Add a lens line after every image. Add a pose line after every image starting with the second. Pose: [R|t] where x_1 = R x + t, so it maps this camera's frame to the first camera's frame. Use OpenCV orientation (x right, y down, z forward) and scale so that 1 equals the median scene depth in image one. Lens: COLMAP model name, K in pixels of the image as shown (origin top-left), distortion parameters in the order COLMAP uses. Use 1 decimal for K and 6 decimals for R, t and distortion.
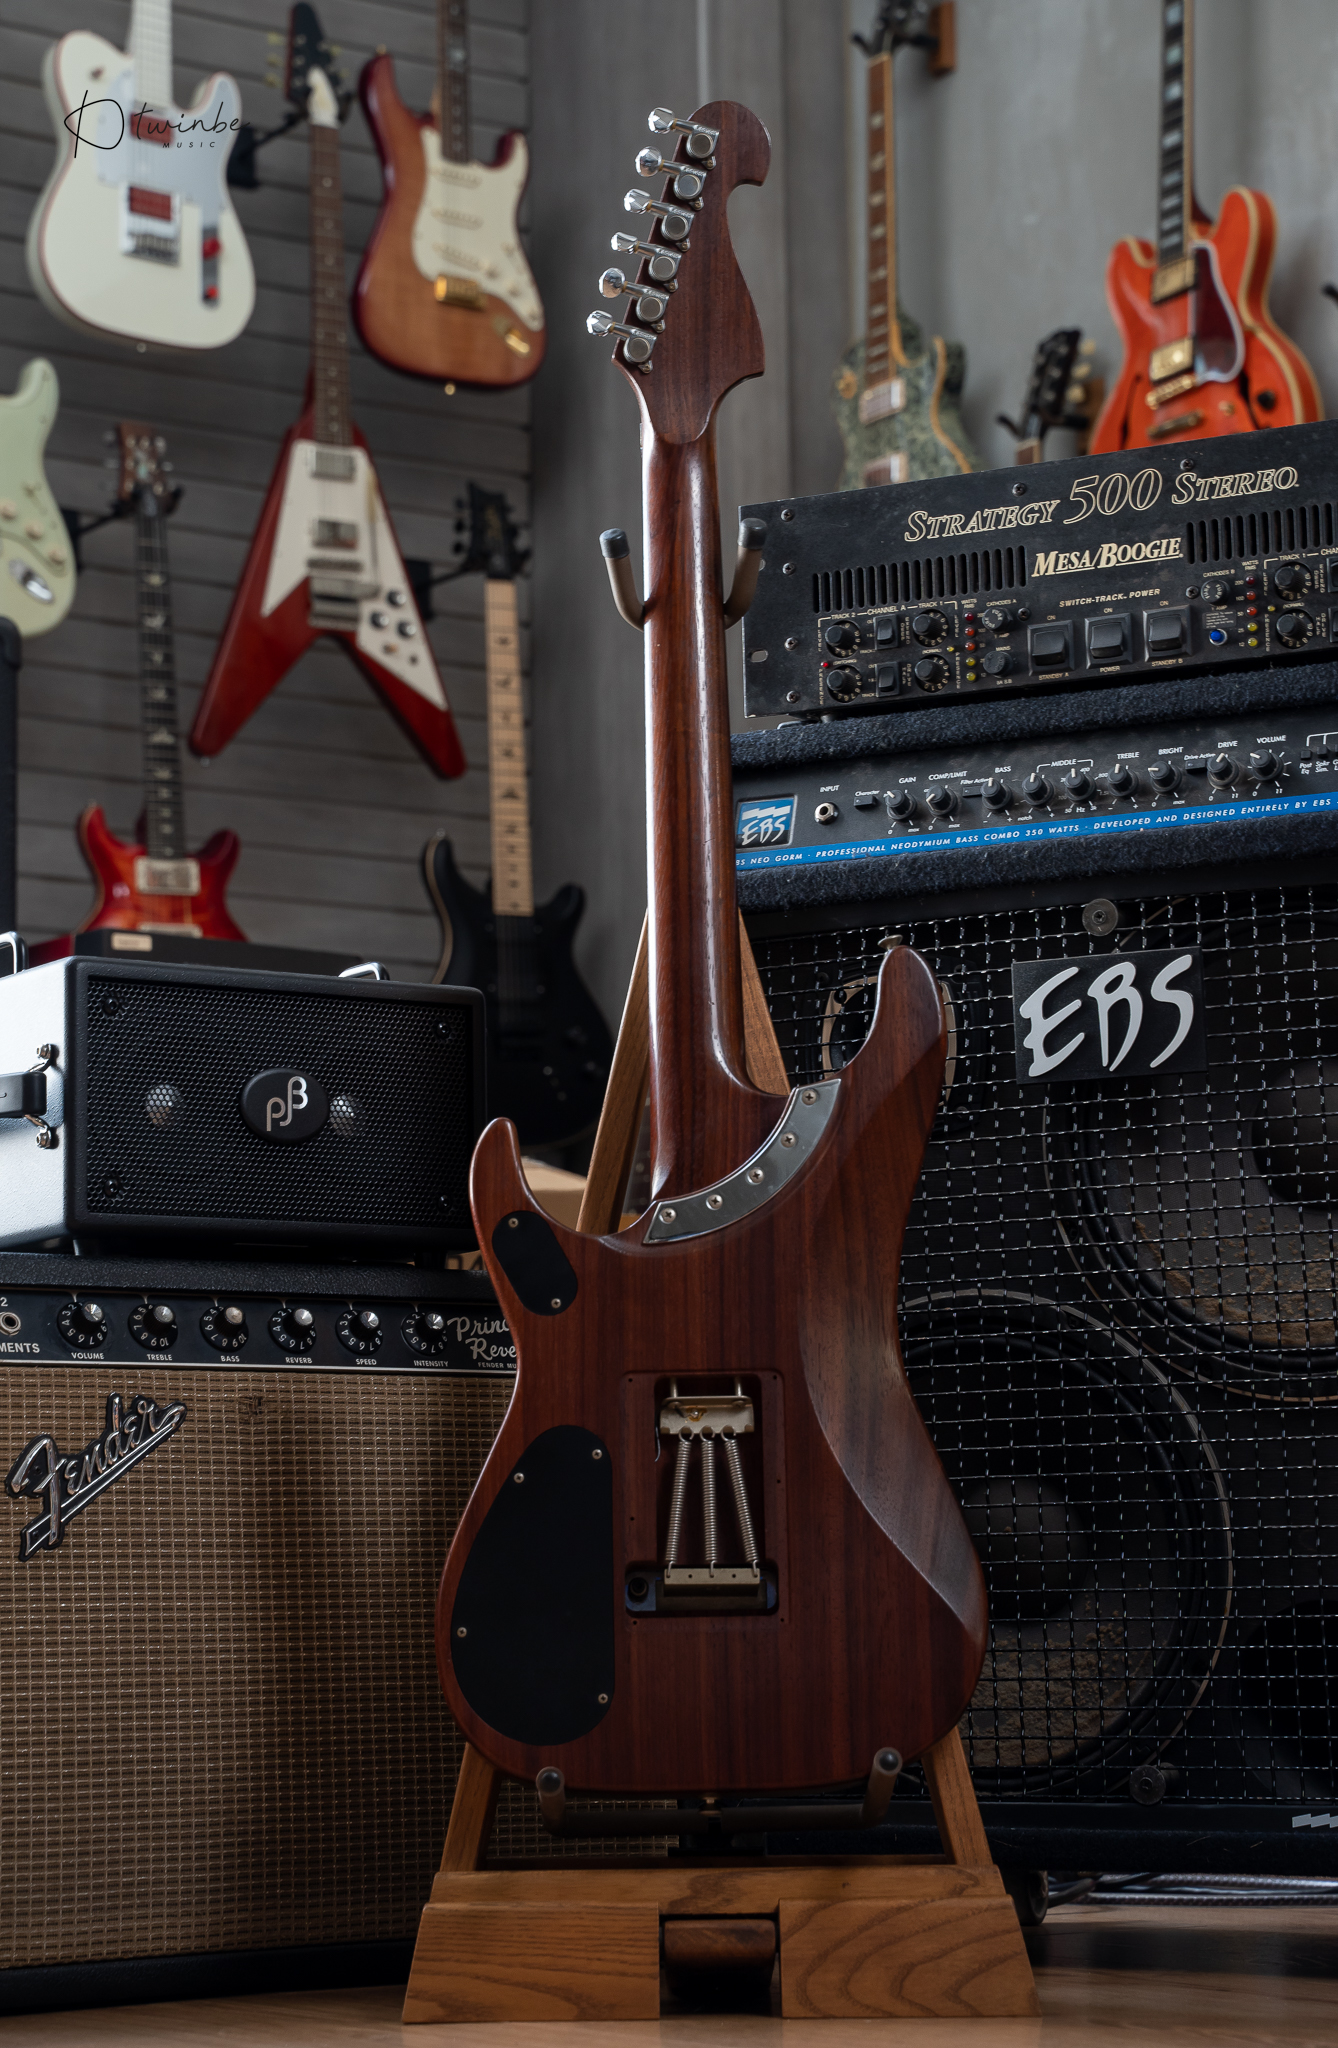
lens RADIAL K [[4466.2, 0, 669.0], [0, 4466.2, 1024.0], [0, 0, 1]] dist [0.341769, 0.009074]
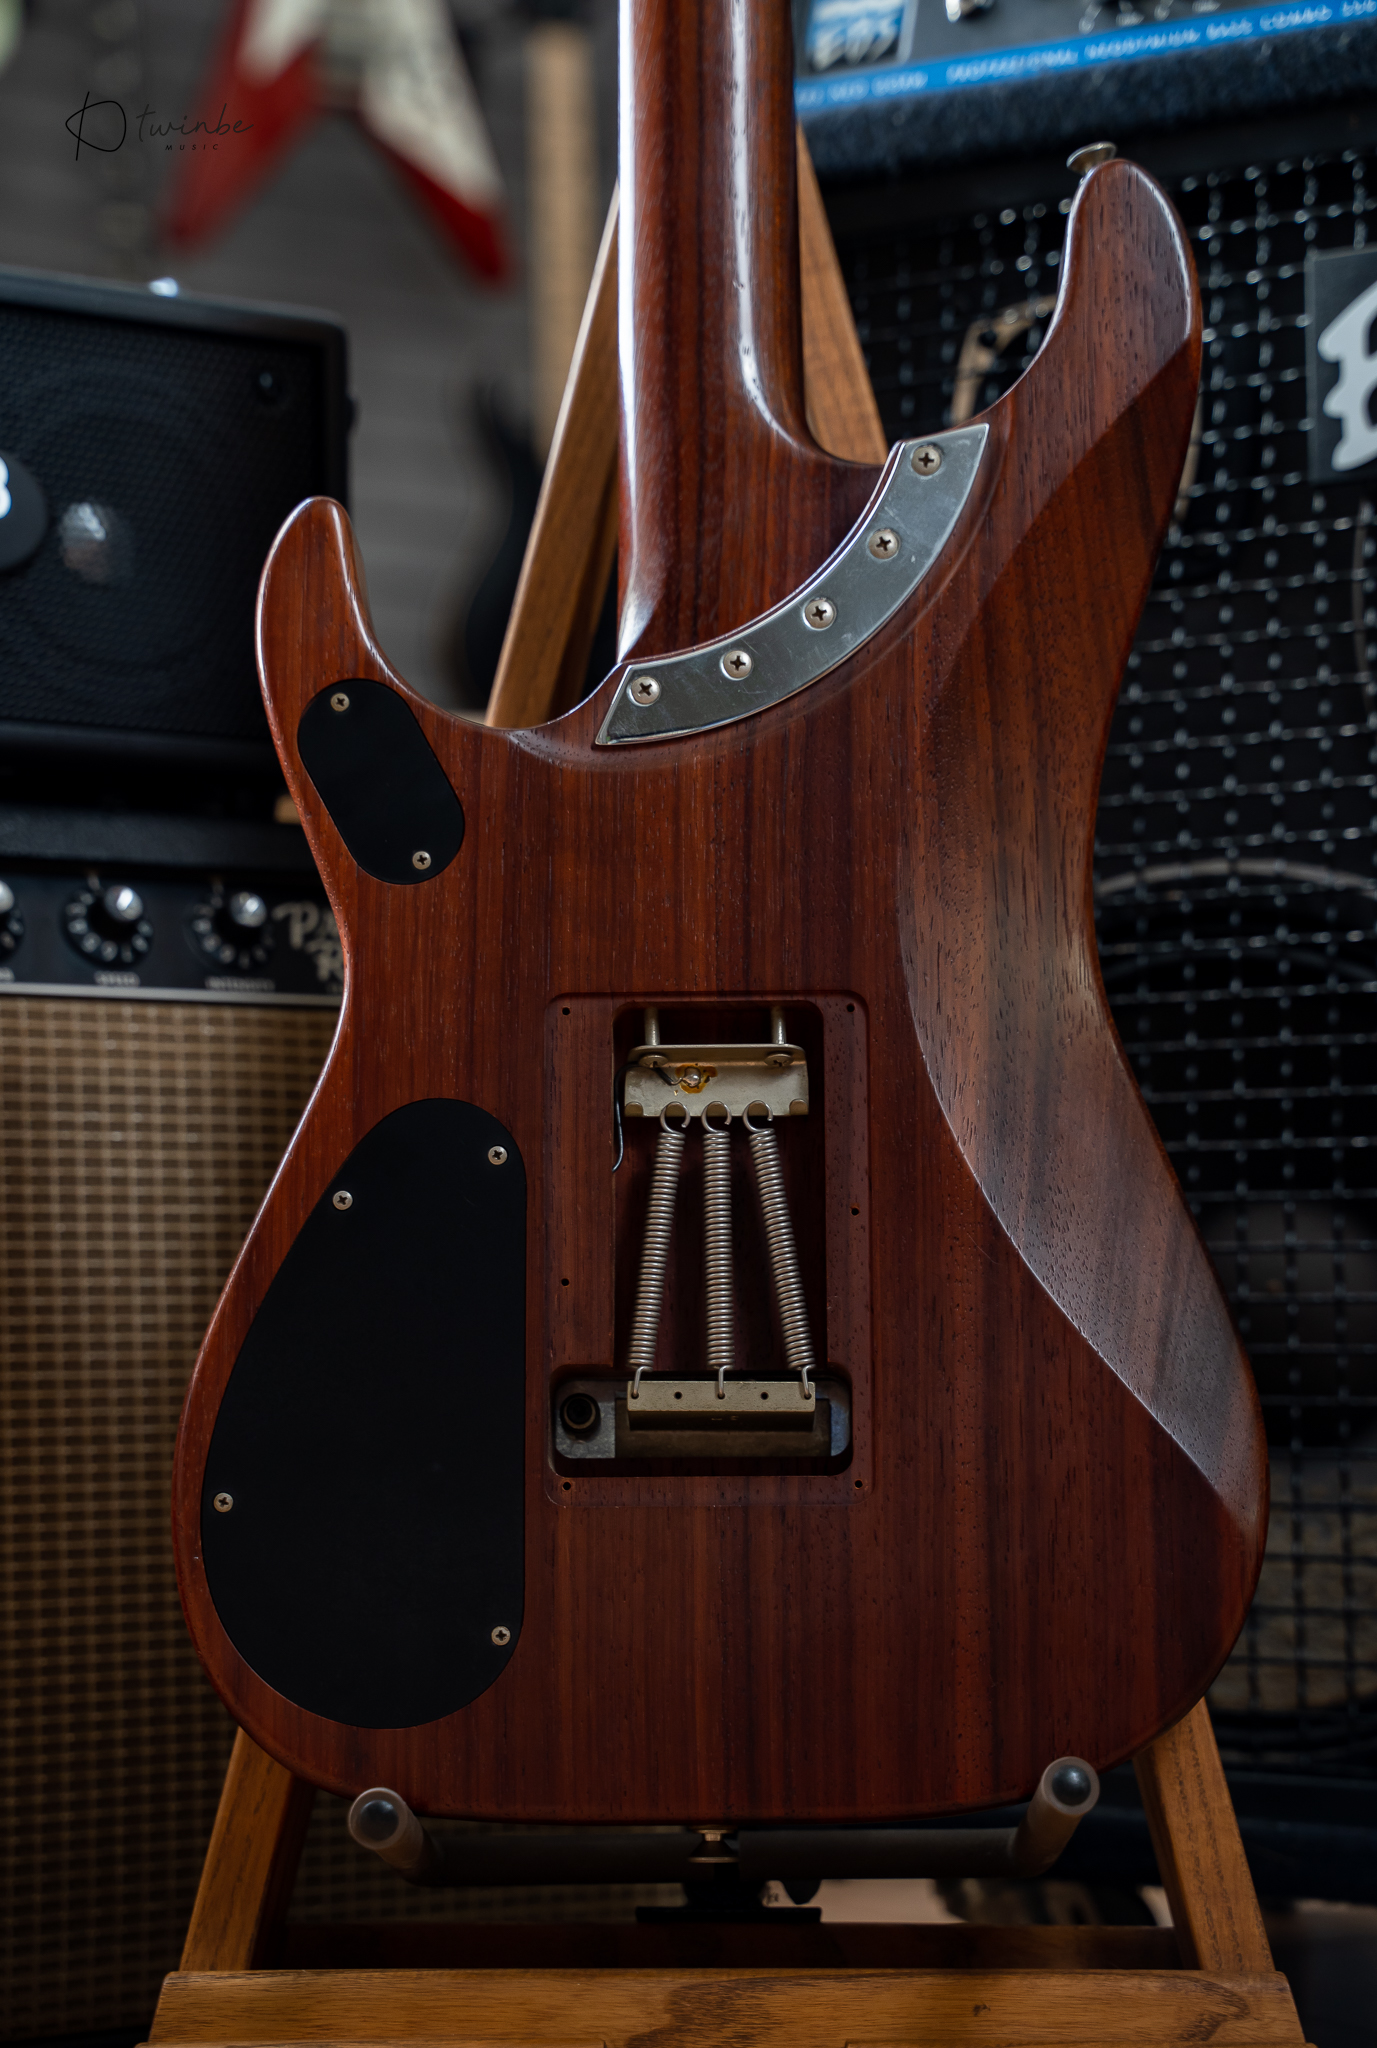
lens RADIAL K [[4335.3, 0, 688.5], [0, 4335.3, 1024.0], [0, 0, 1]] dist [0.323041, 0.077431]
pose [[0.999610, 0.008483, -0.026589, 0.016920], [-0.006544, 0.997371, 0.072164, 0.041662], [0.027131, -0.071962, 0.997038, 0.467654]]
